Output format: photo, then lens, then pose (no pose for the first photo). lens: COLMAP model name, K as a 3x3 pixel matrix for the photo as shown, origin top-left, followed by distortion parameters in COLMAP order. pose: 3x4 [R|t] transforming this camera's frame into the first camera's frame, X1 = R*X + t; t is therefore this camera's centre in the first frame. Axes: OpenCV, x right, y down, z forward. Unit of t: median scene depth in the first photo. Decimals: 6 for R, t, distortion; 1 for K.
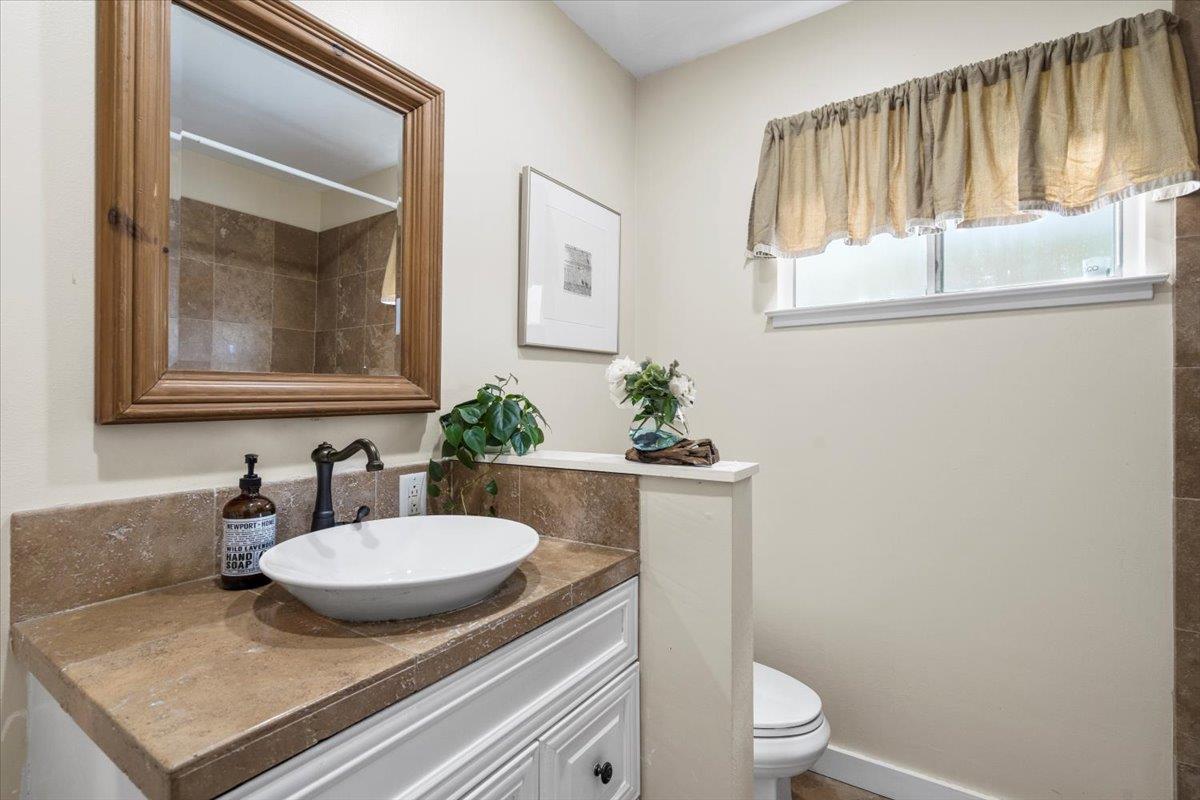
lens RADIAL K [[553.0, 0, 599.1], [0, 553.0, 389.7], [0, 0, 1]] dist [-0.001181, 0.000112]
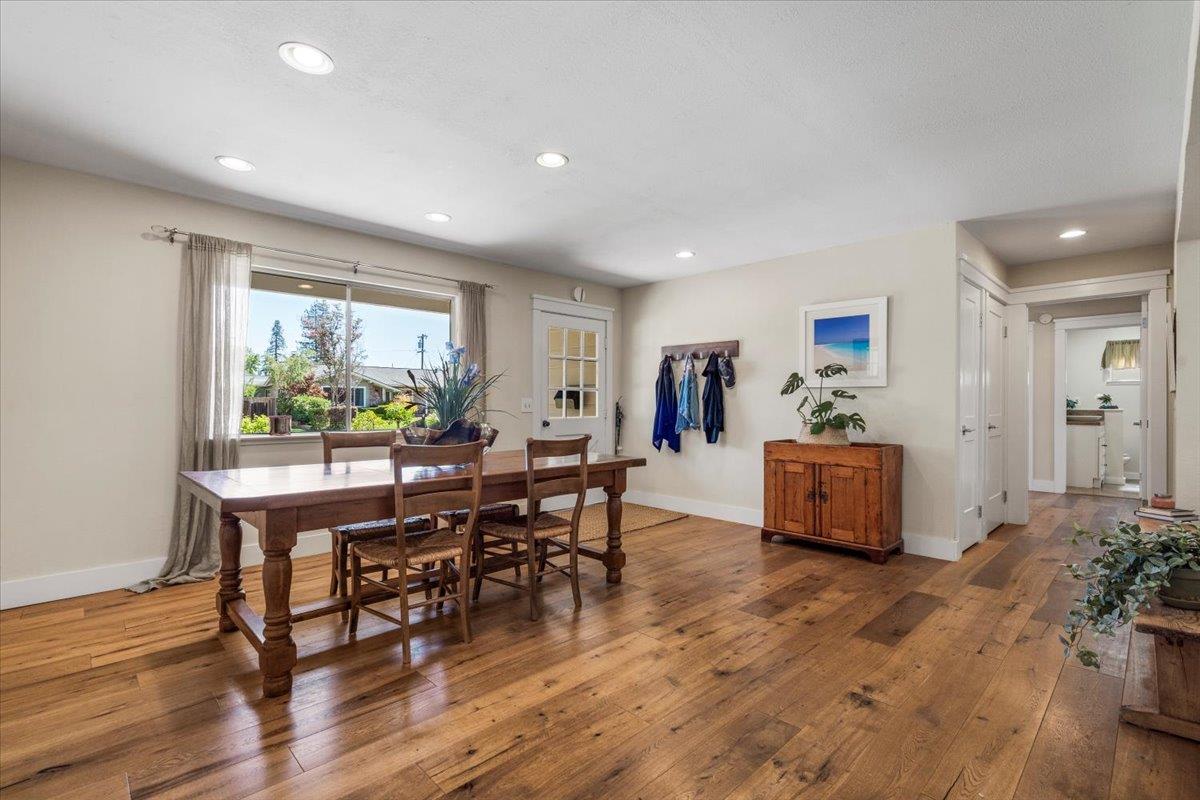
lens RADIAL K [[547.1, 0, 601.7], [0, 547.1, 395.8], [0, 0, 1]] dist [-0.002092, 0.000885]
pose [[0.980234, -0.004101, -0.197798, -3.030550], [0.001933, 0.999936, -0.011152, 0.017745], [0.197831, 0.010550, 0.980179, -4.434855]]
